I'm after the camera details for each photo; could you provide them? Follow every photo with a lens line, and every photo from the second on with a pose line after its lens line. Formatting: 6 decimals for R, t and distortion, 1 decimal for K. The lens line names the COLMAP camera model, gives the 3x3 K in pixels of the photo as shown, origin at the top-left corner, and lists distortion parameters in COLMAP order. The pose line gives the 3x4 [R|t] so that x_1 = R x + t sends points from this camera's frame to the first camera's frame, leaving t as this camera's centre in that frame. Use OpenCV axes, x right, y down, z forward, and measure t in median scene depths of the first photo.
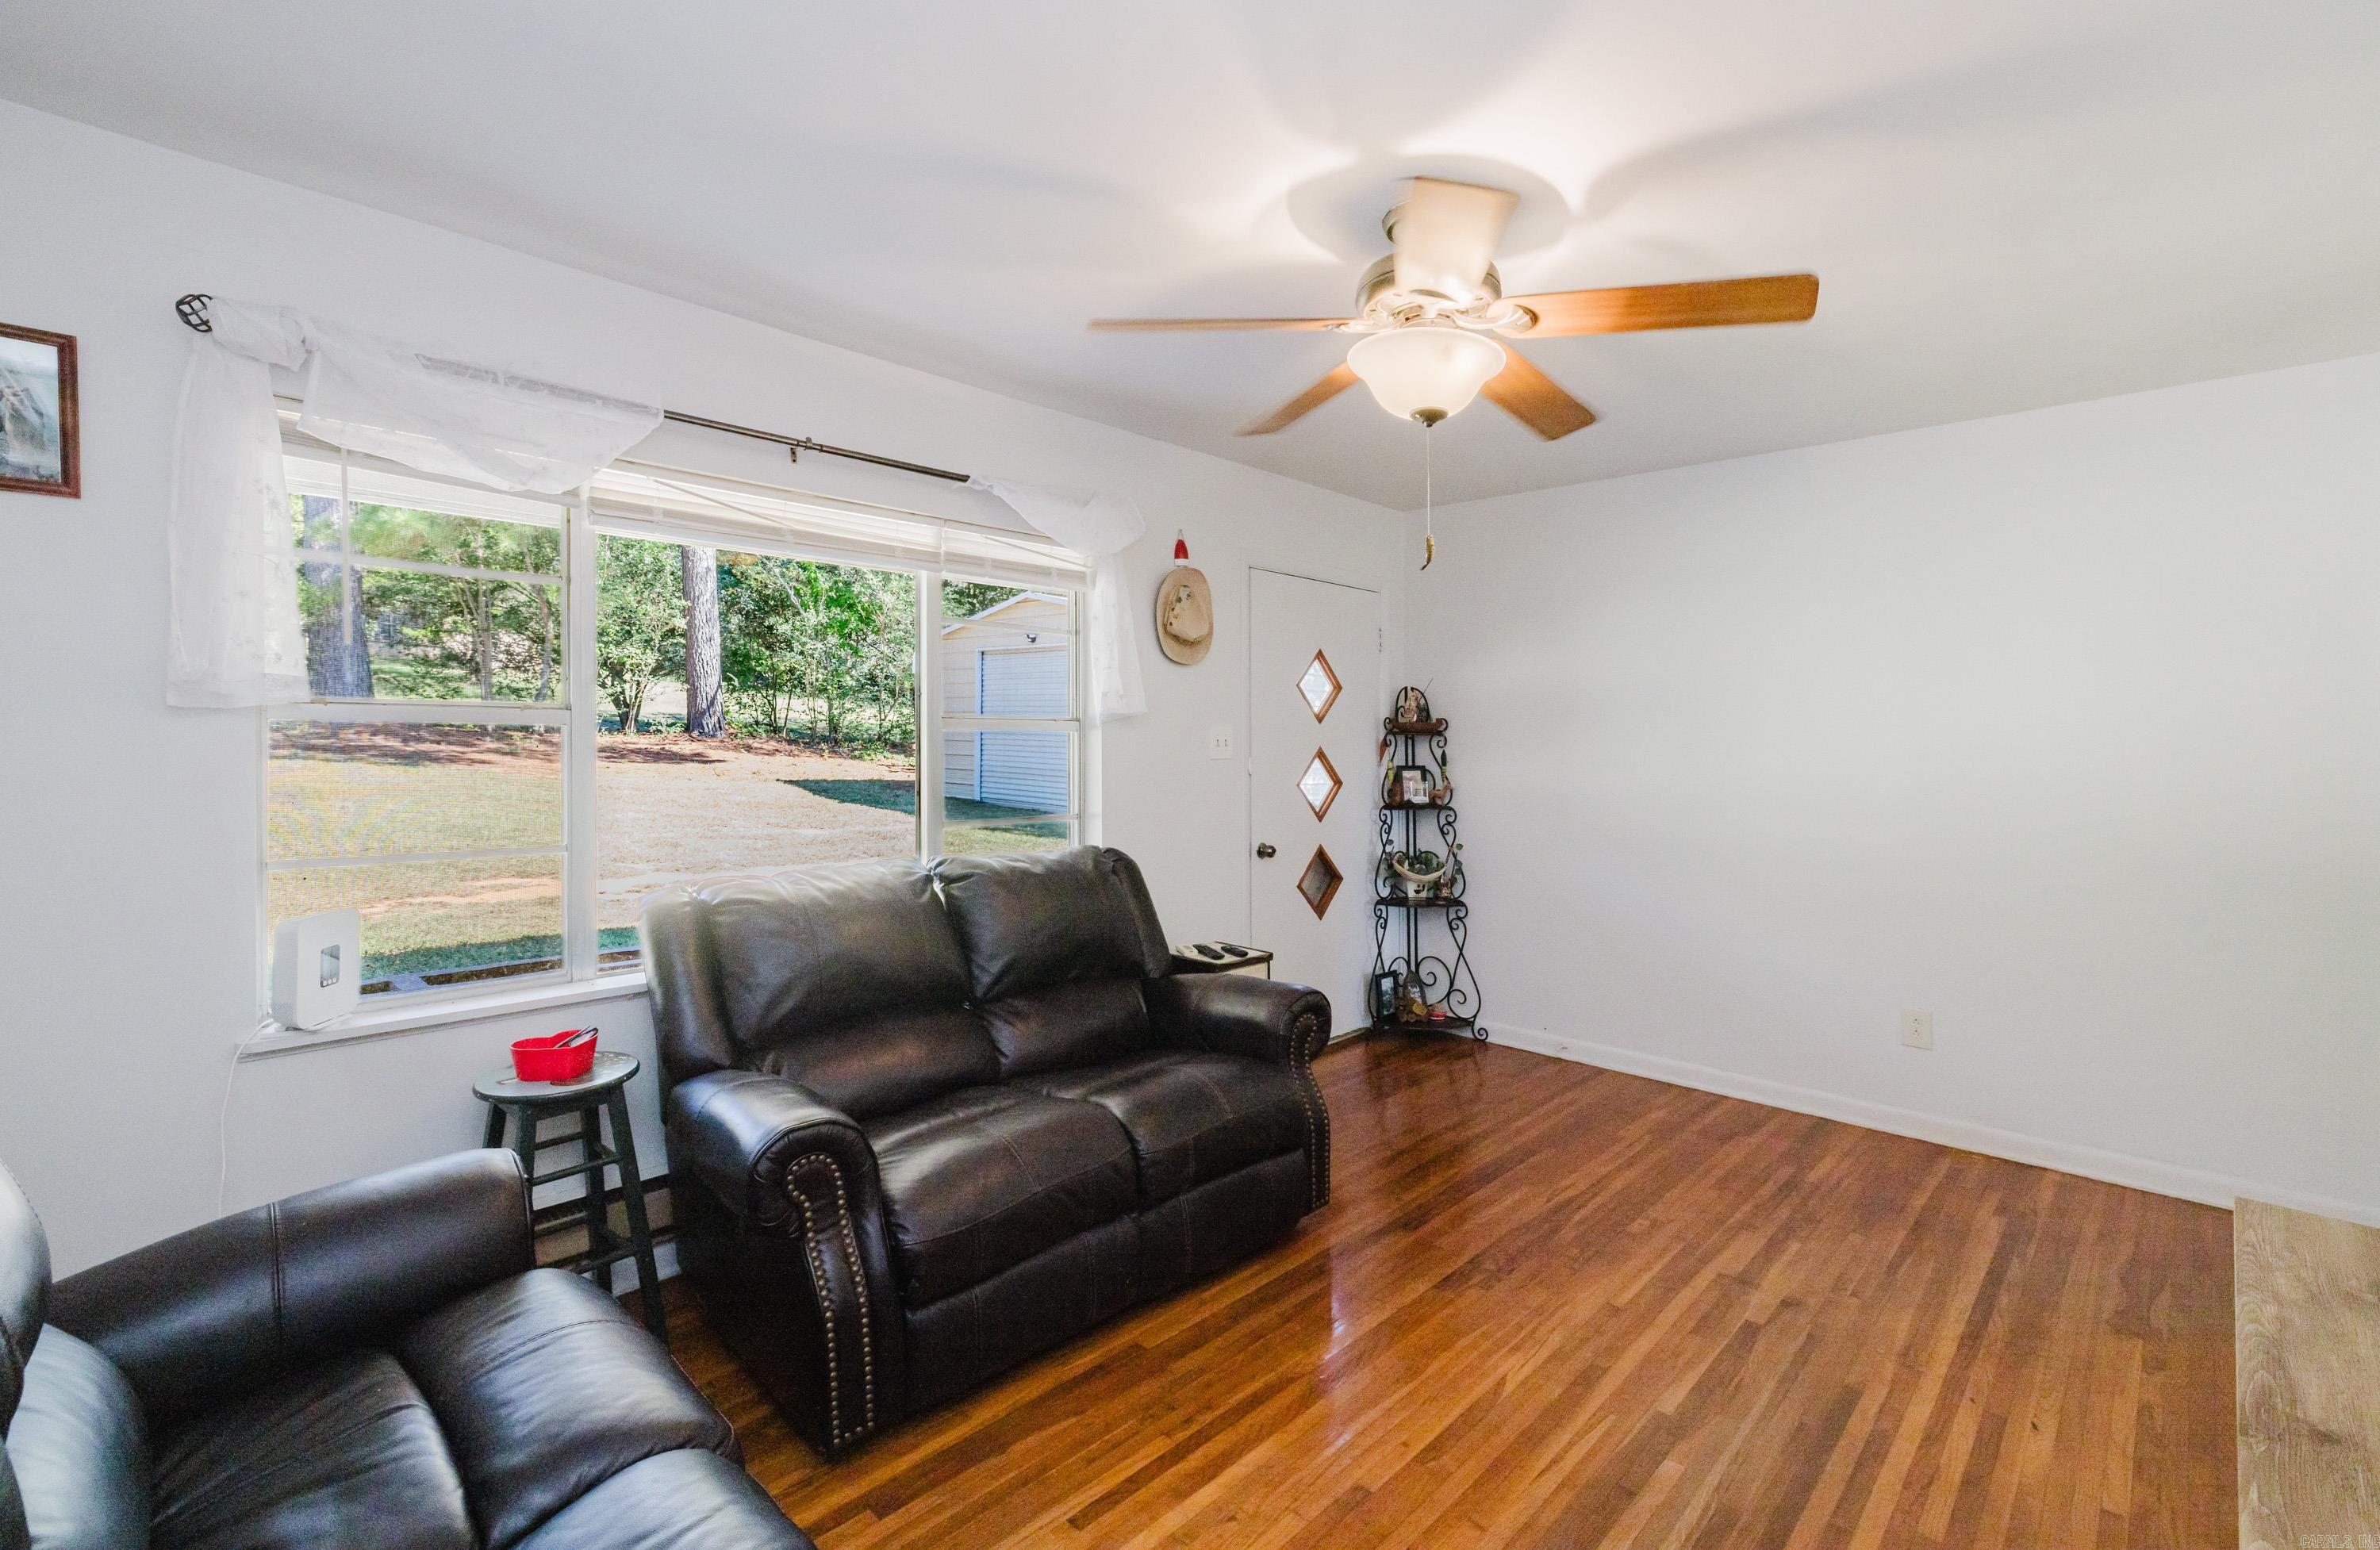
lens RADIAL K [[1070.9, 0, 1123.4], [0, 1070.9, 718.1], [0, 0, 1]] dist [0.000618, 0.000296]
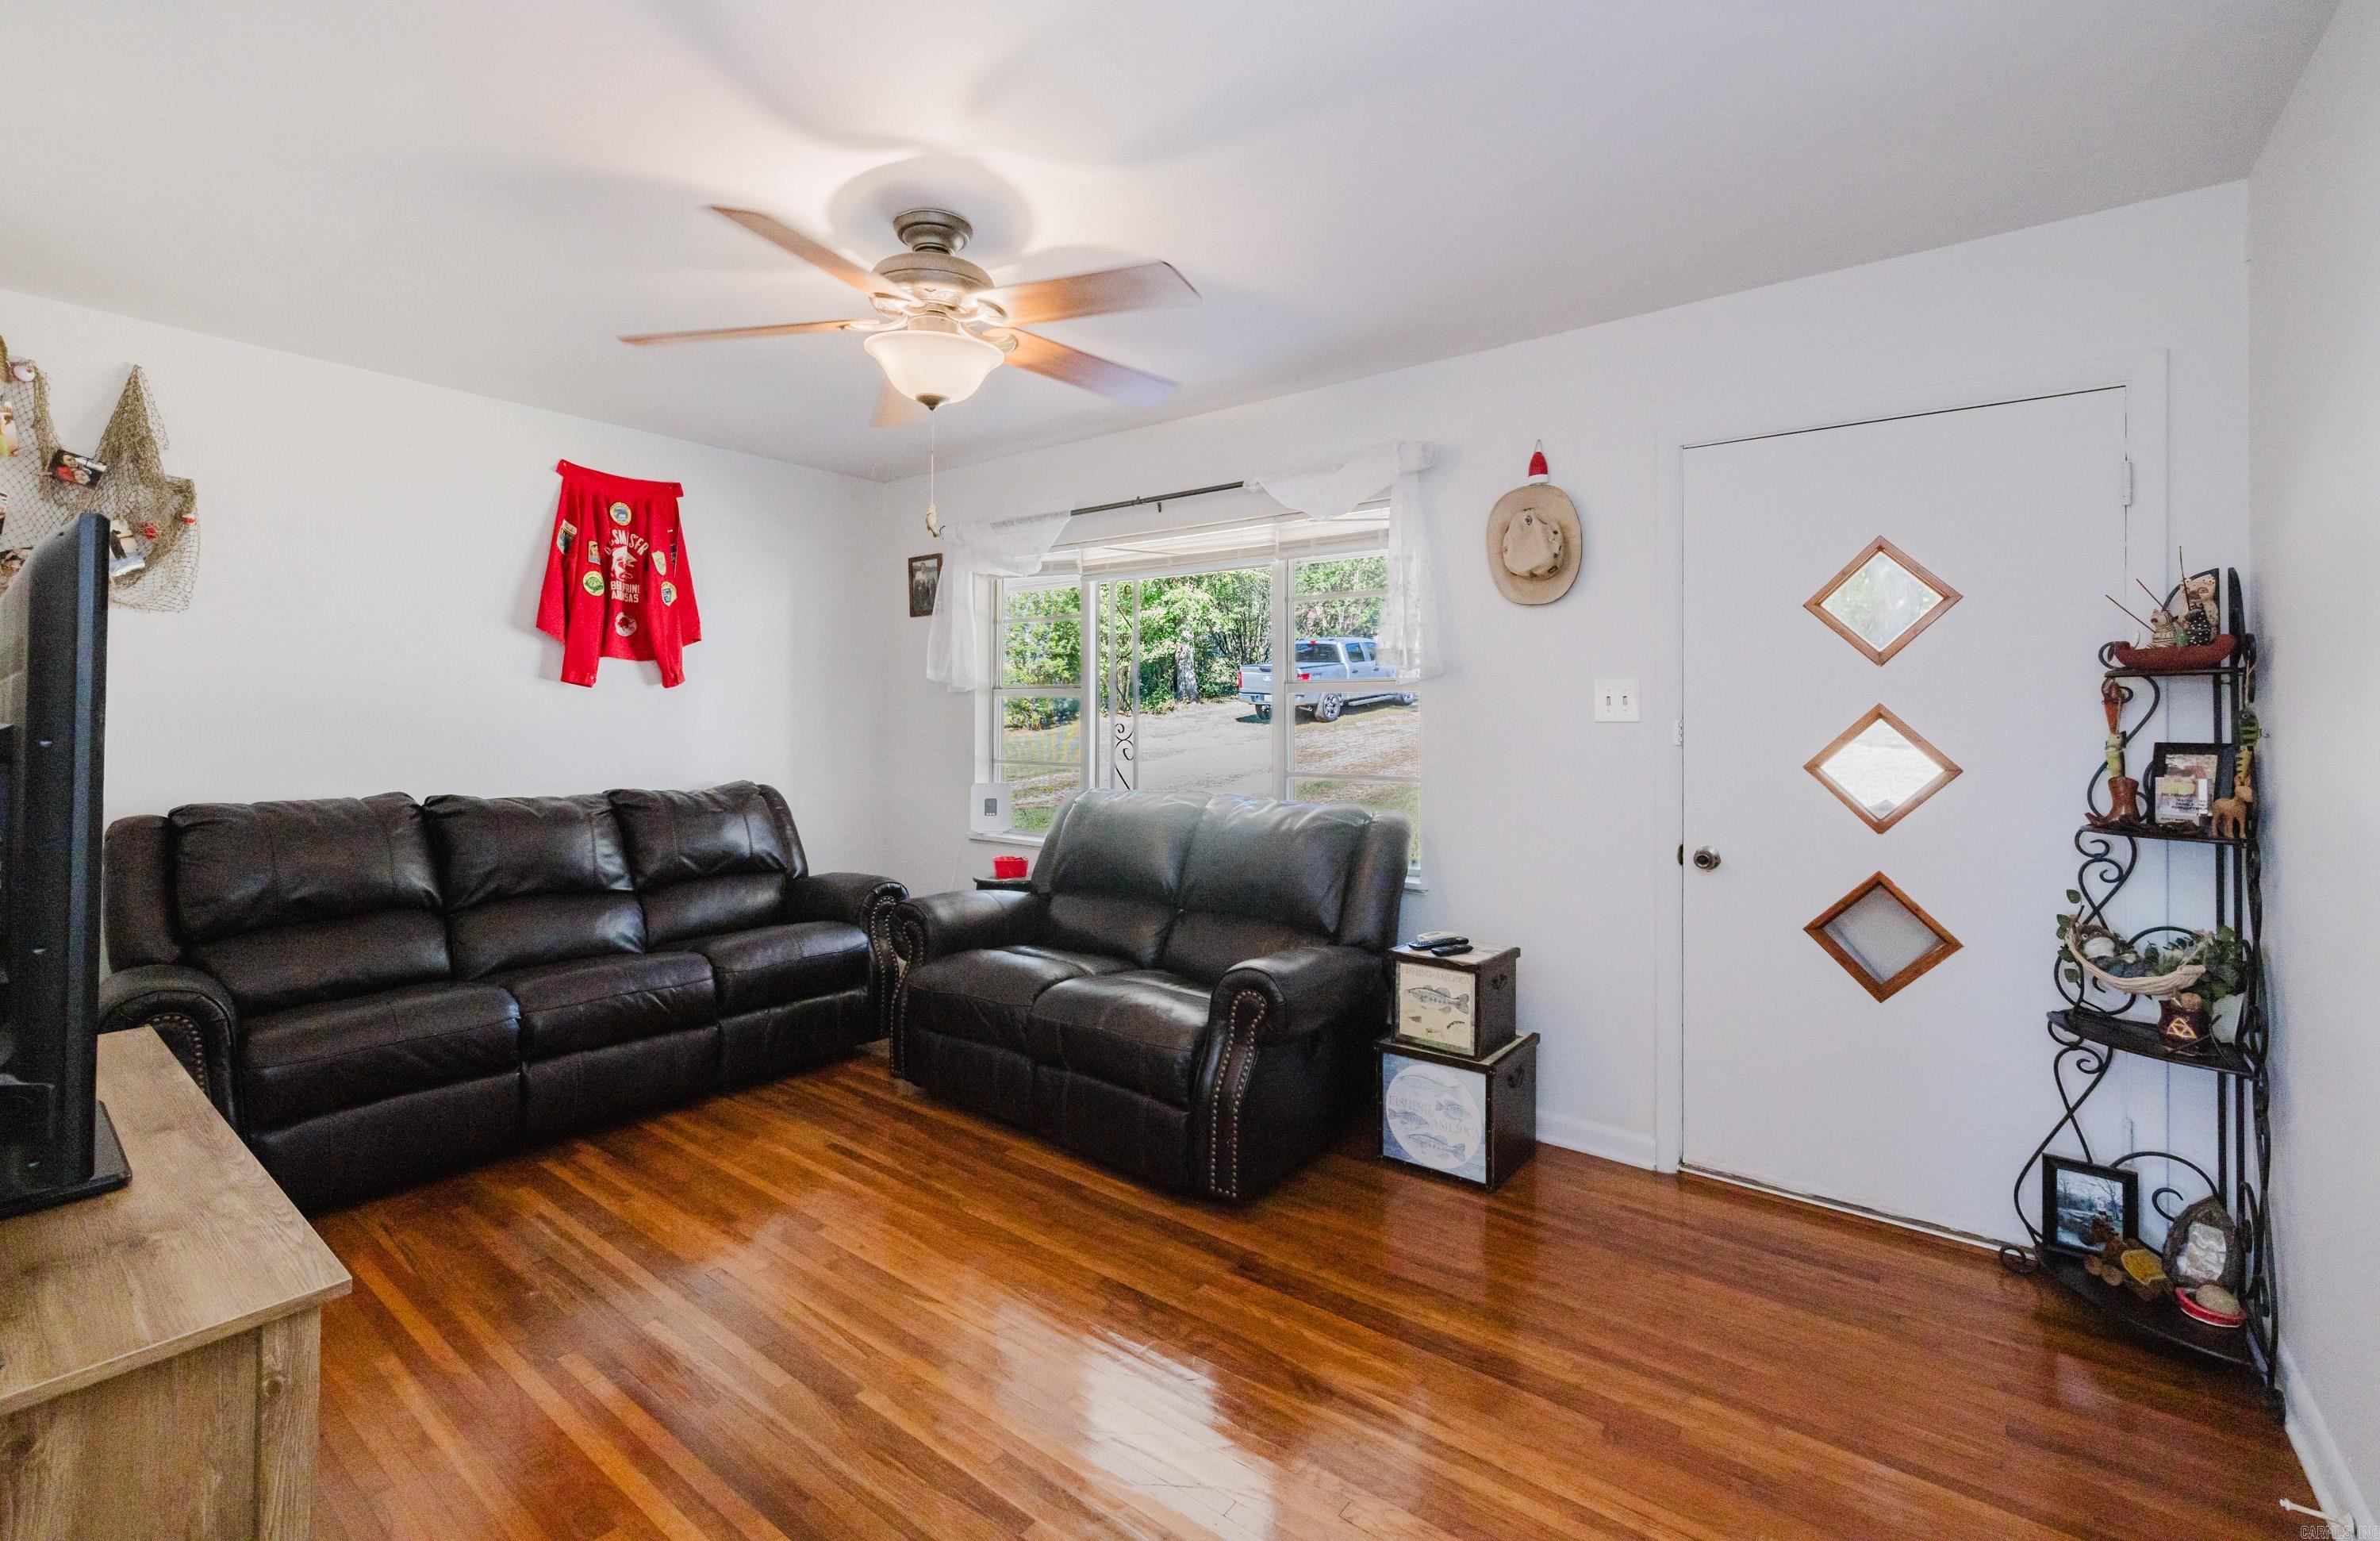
lens RADIAL K [[1042.3, 0, 1240.5], [0, 1042.3, 702.0], [0, 0, 1]] dist [0.002165, 0.000265]
pose [[0.138002, -0.017721, -0.990273, 1.289413], [0.019401, 0.999696, -0.015186, 0.049988], [0.990242, -0.017116, 0.138304, 1.062580]]
